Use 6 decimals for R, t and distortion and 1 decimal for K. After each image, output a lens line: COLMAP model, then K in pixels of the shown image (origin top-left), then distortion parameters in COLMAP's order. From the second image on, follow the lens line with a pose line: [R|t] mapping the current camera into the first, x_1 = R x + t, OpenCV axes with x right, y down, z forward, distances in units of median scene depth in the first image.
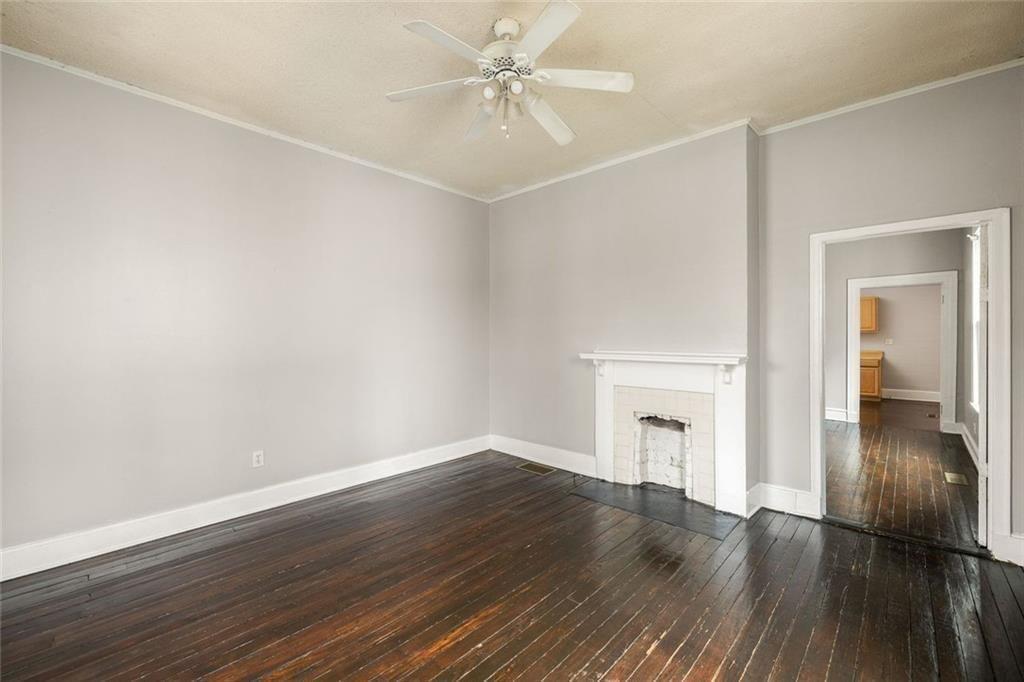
lens RADIAL K [[448.4, 0, 499.6], [0, 448.4, 342.2], [0, 0, 1]] dist [0.000849, 0.000093]
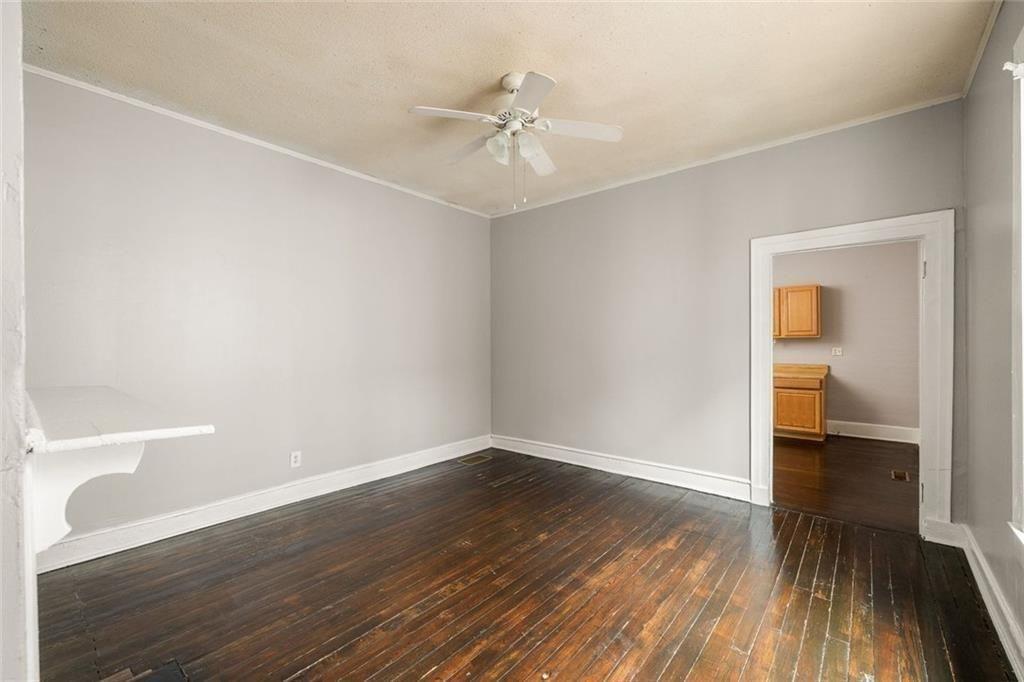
lens RADIAL K [[420.0, 0, 510.7], [0, 420.0, 347.2], [0, 0, 1]] dist [-0.000278, 0.000077]
pose [[0.999637, -0.000925, 0.026935, 0.373192], [0.000966, 0.999998, -0.001477, -0.007009], [-0.026934, 0.001503, 0.999636, 0.394944]]
